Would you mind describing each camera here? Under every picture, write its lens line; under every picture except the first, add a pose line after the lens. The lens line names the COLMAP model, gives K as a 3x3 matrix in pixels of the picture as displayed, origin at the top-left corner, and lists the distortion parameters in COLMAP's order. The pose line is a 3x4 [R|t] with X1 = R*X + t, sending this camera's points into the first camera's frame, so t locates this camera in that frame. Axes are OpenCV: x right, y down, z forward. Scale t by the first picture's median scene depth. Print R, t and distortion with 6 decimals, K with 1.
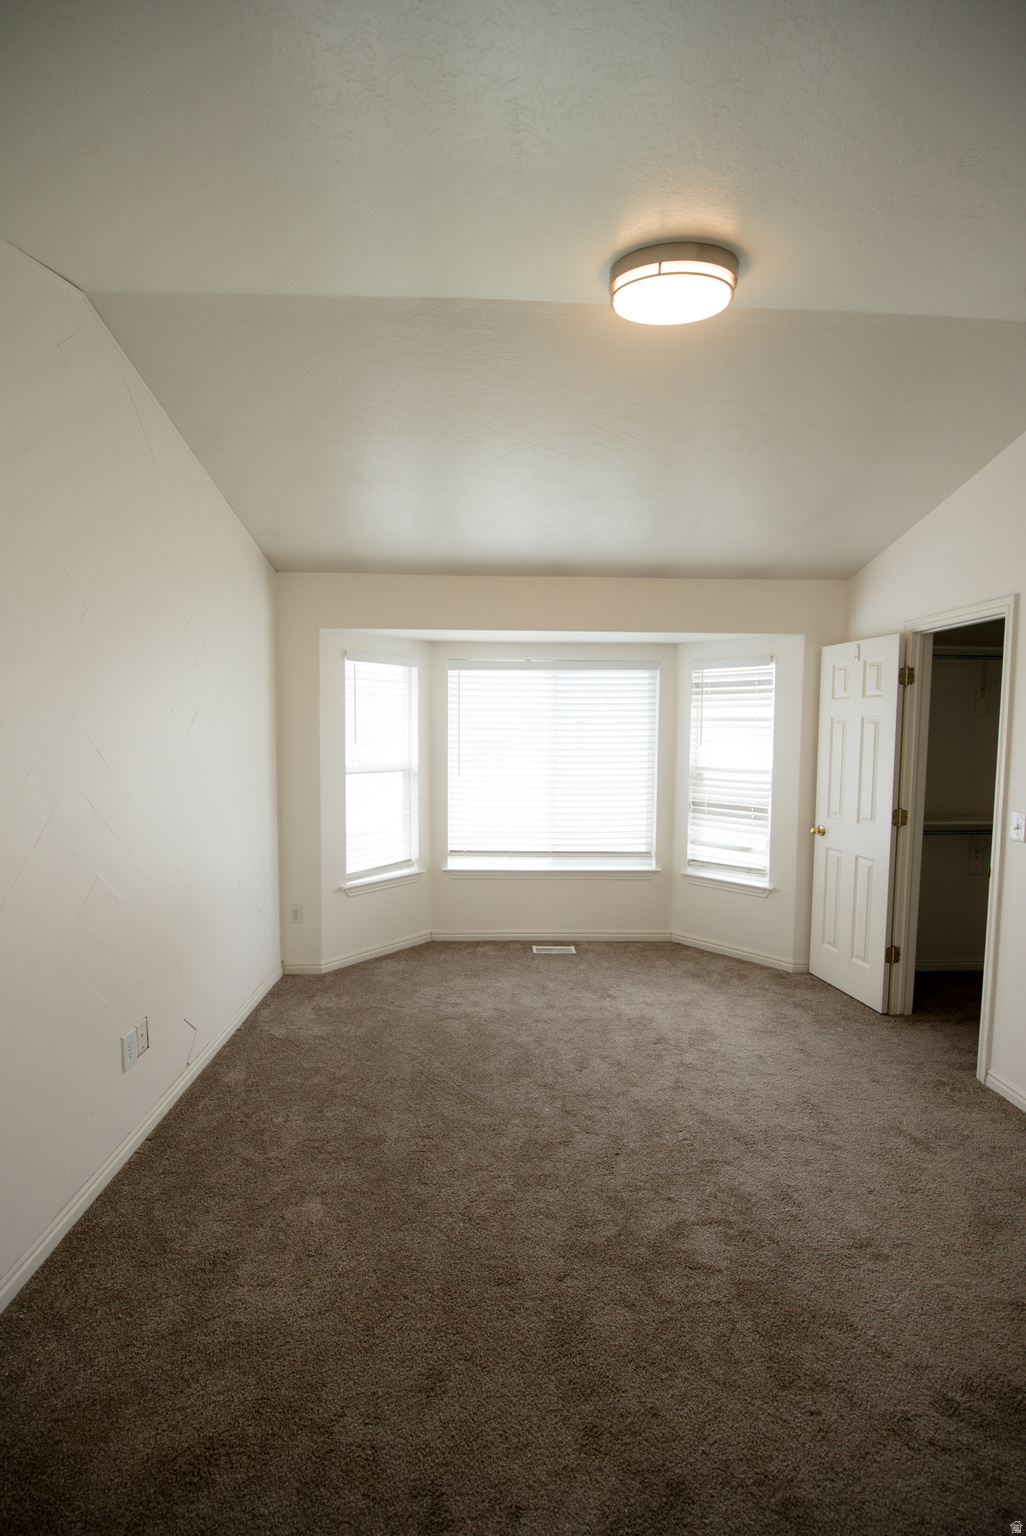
lens RADIAL K [[636.6, 0, 508.8], [0, 636.6, 770.4], [0, 0, 1]] dist [-0.008354, -0.004886]
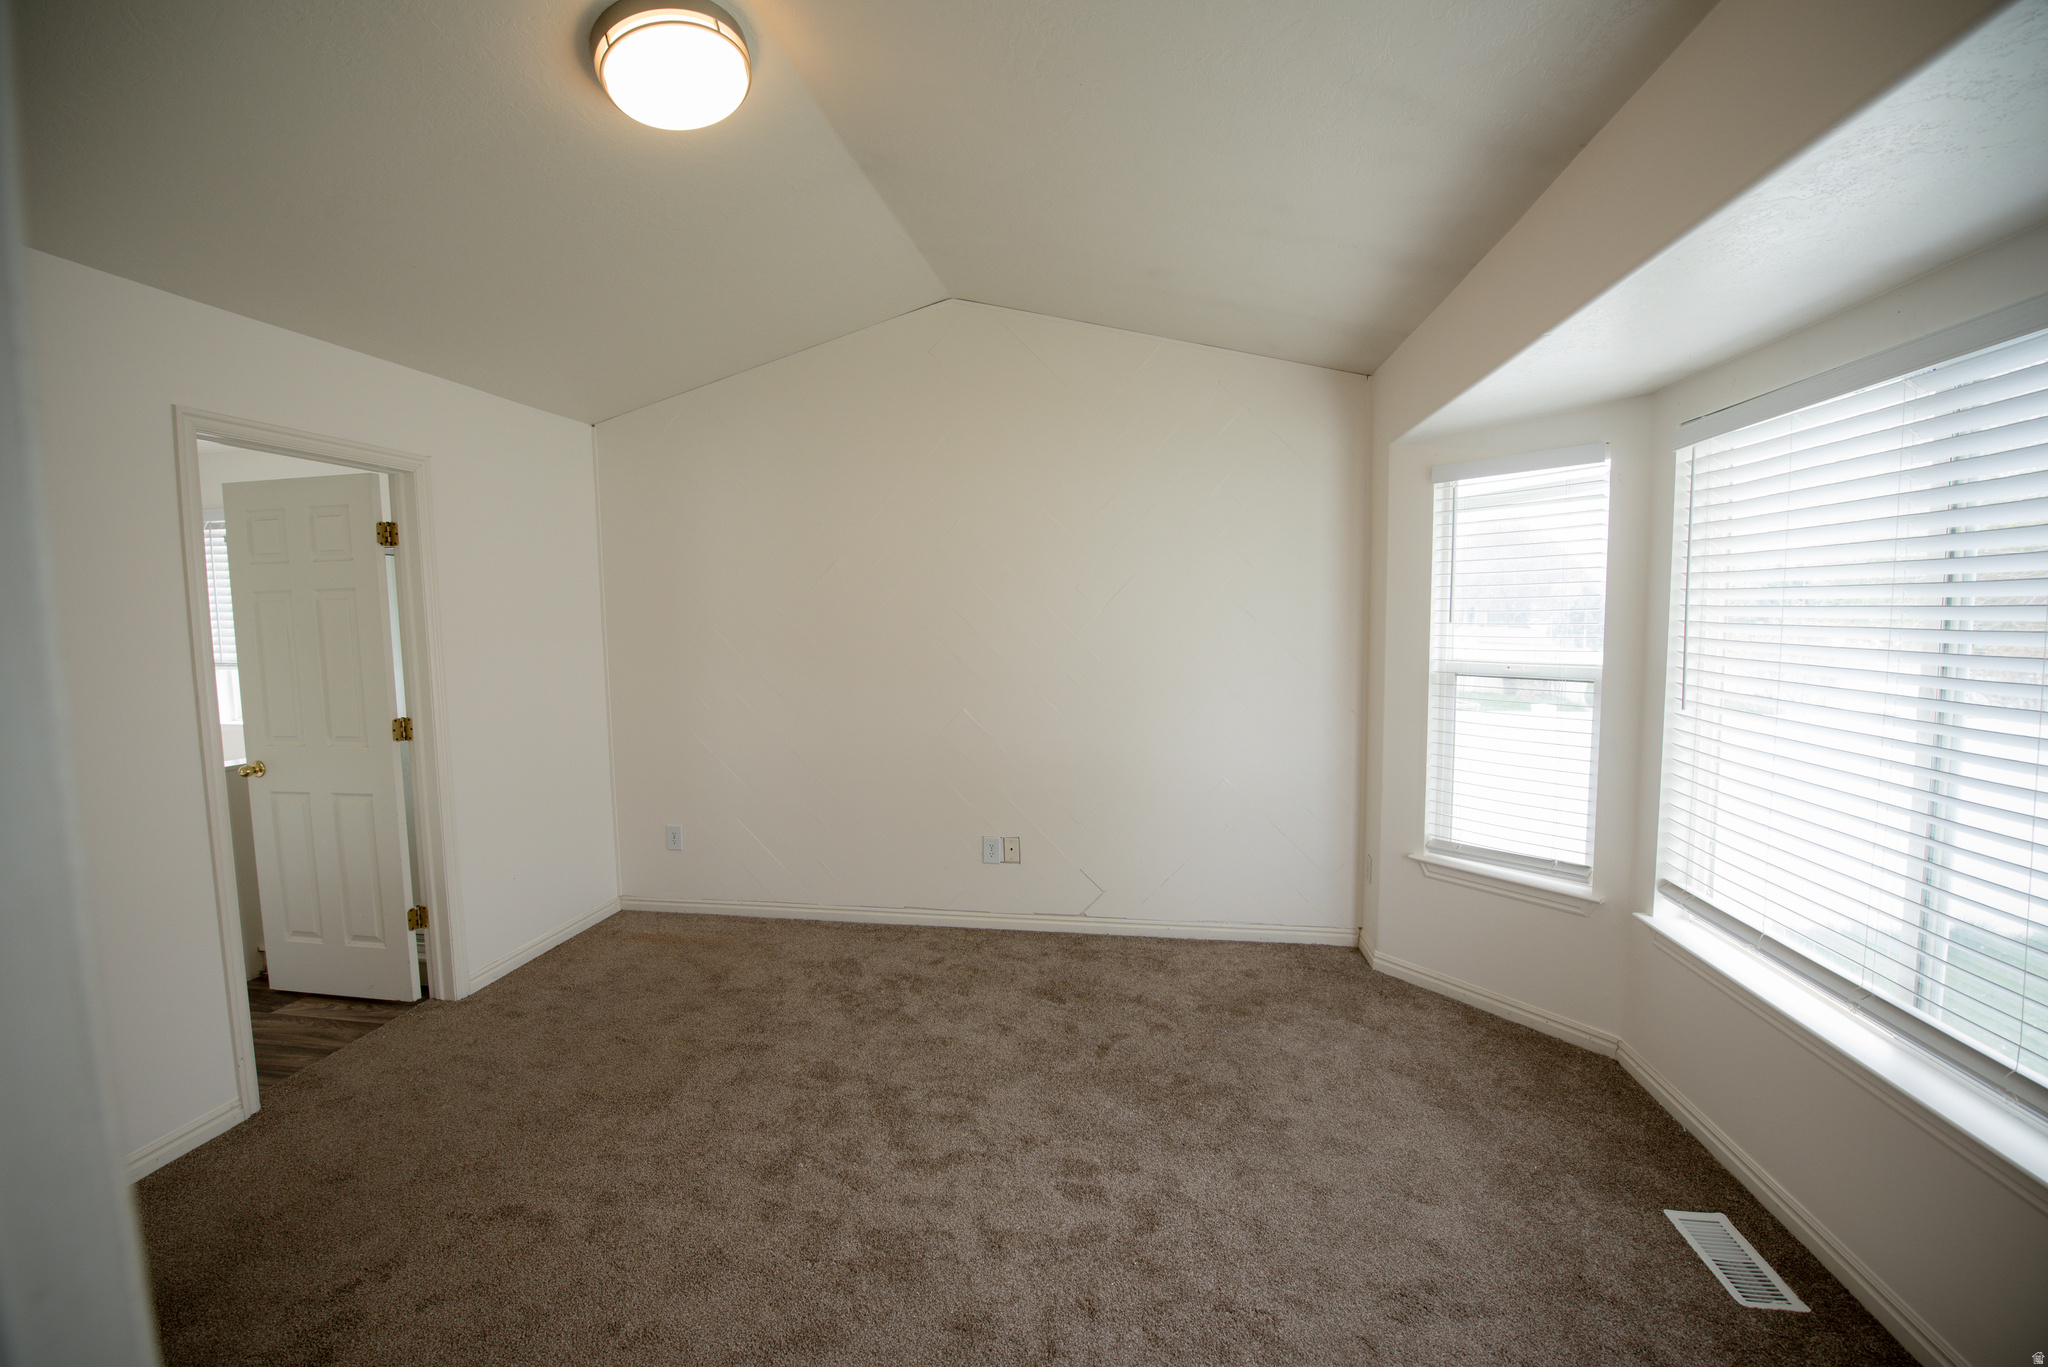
lens RADIAL K [[809.9, 0, 1021.5], [0, 809.9, 680.7], [0, 0, 1]] dist [-0.013771, -0.003452]
pose [[-0.189235, 0.078542, -0.978786, 0.539615], [-0.053652, 0.994480, 0.090175, -0.034049], [0.980465, 0.069578, -0.183976, 0.722154]]
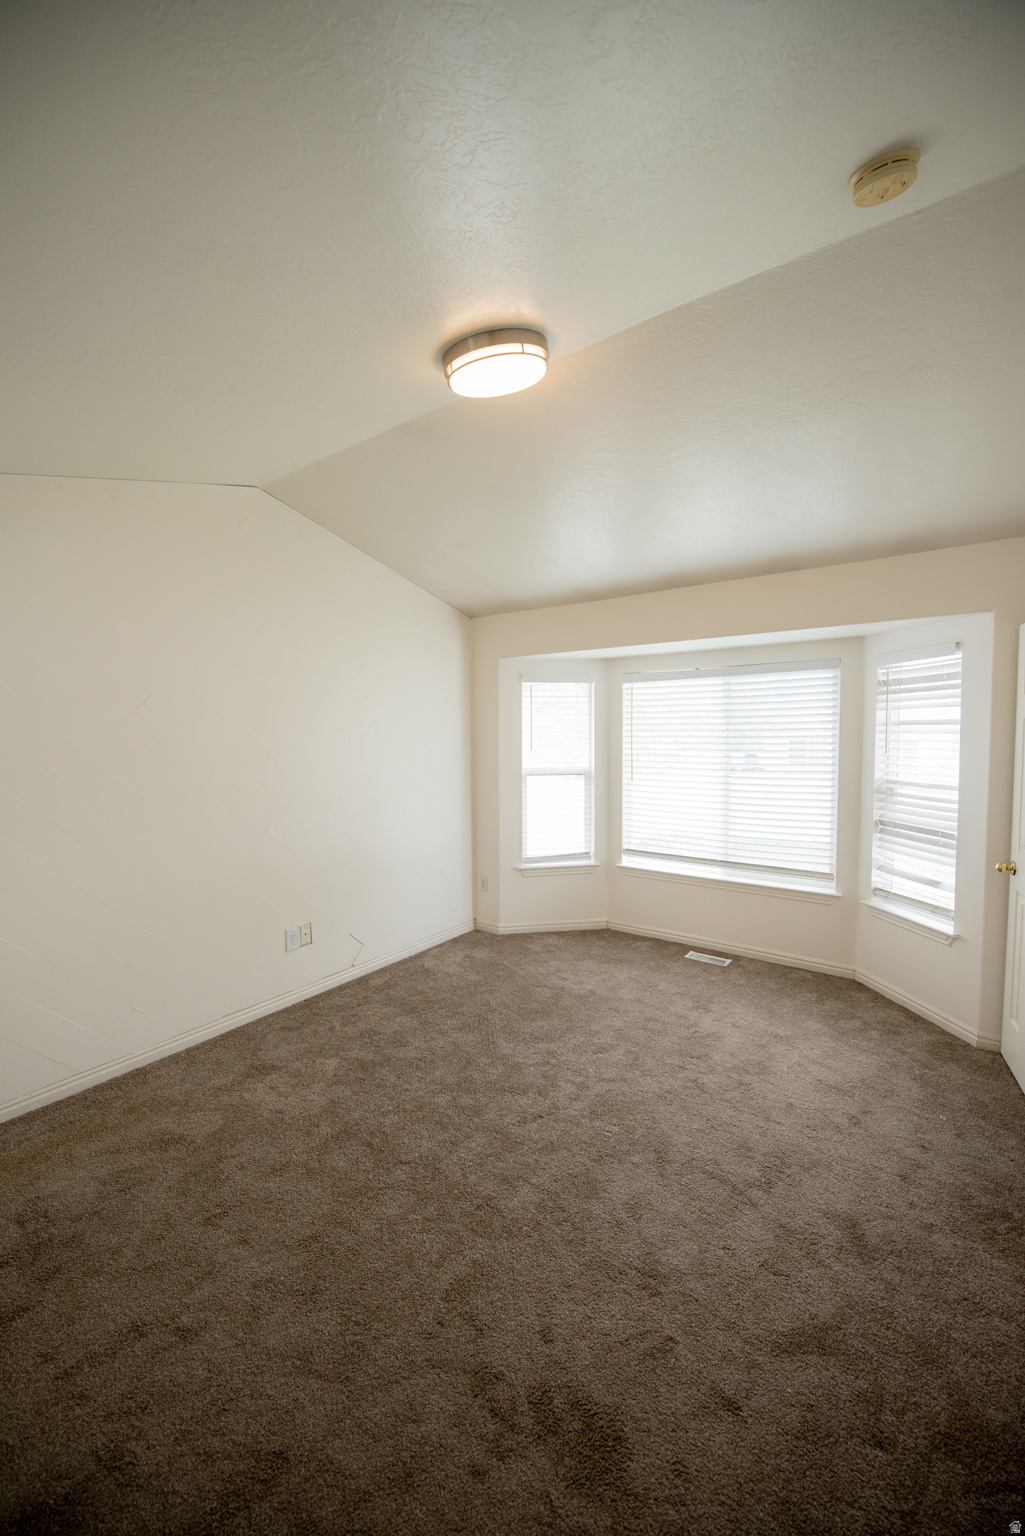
lens RADIAL K [[610.7, 0, 507.8], [0, 610.7, 770.4], [0, 0, 1]] dist [-0.013199, -0.003878]
pose [[0.788061, 0.024446, -0.615111, 0.419650], [-0.028463, 0.999590, 0.003260, -0.006307], [0.614938, 0.014938, 0.788434, 0.056188]]
